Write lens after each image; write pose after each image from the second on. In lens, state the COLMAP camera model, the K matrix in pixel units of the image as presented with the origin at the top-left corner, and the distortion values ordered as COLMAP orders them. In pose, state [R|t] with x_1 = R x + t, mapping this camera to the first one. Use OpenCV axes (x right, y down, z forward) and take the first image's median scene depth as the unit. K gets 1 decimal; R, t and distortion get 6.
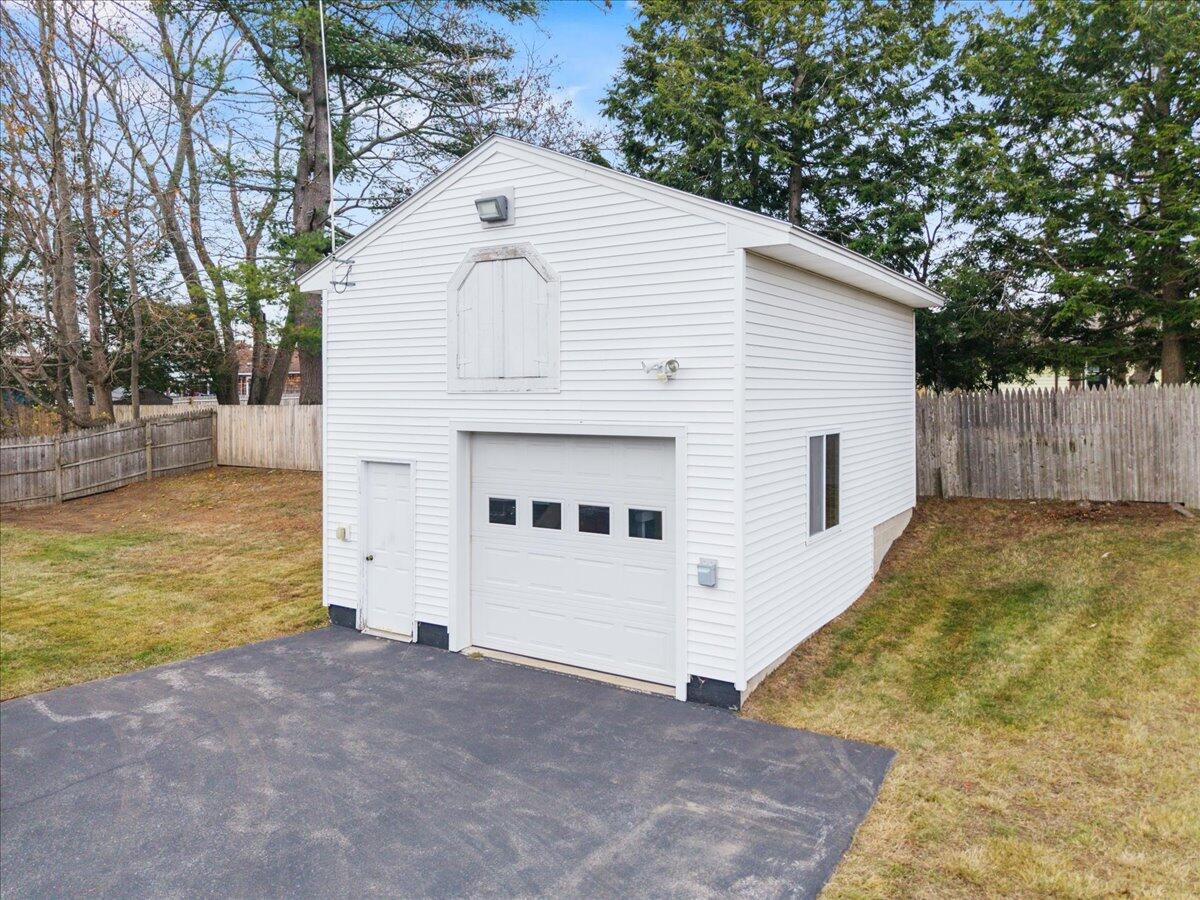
lens RADIAL K [[806.5, 0, 600.0], [0, 806.5, 450.0], [0, 0, 1]] dist [0.005297, -0.003810]
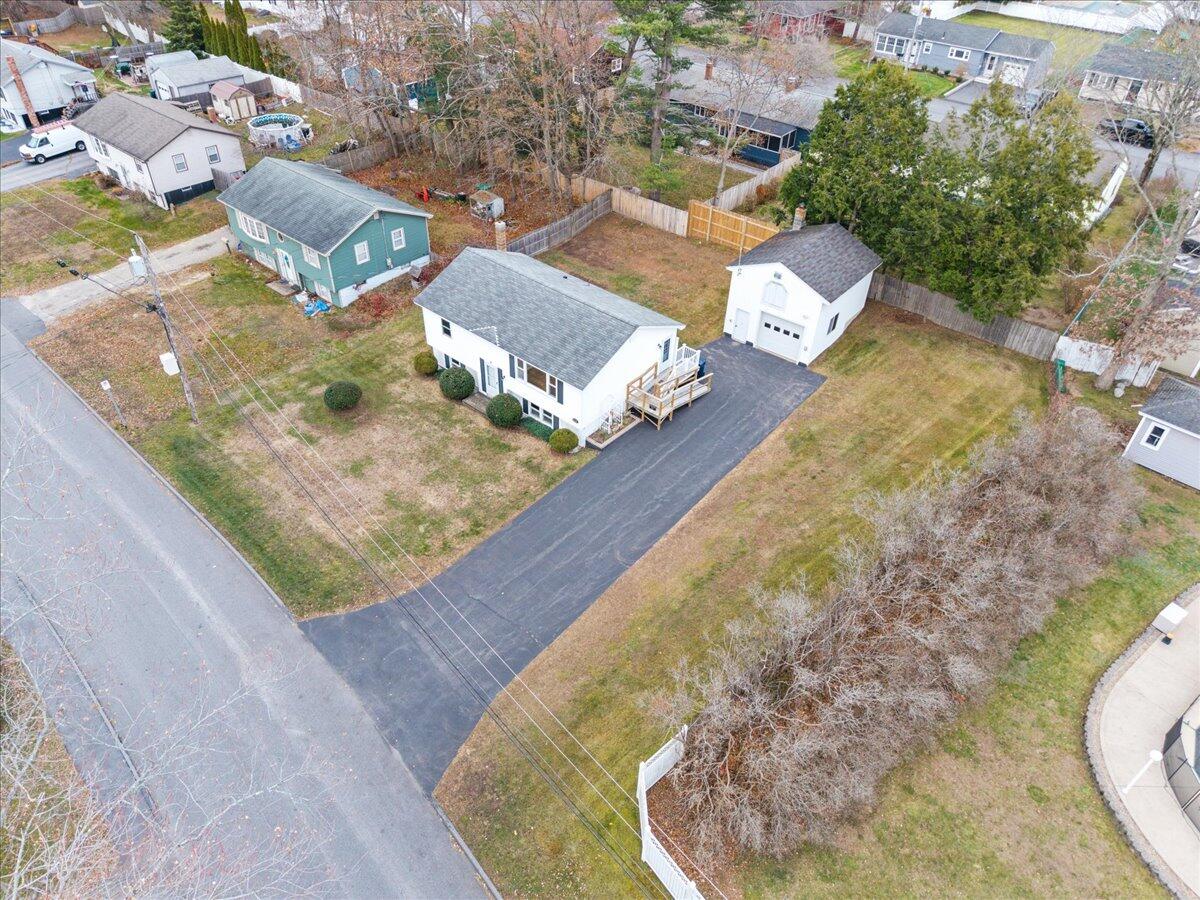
lens RADIAL K [[806.5, 0, 600.0], [0, 806.5, 450.0], [0, 0, 1]] dist [0.005297, -0.003810]
pose [[0.994136, 0.092816, -0.055478, -0.849719], [-0.042834, 0.809107, 0.586098, -2.320807], [0.099287, -0.580285, 0.808339, -3.855577]]
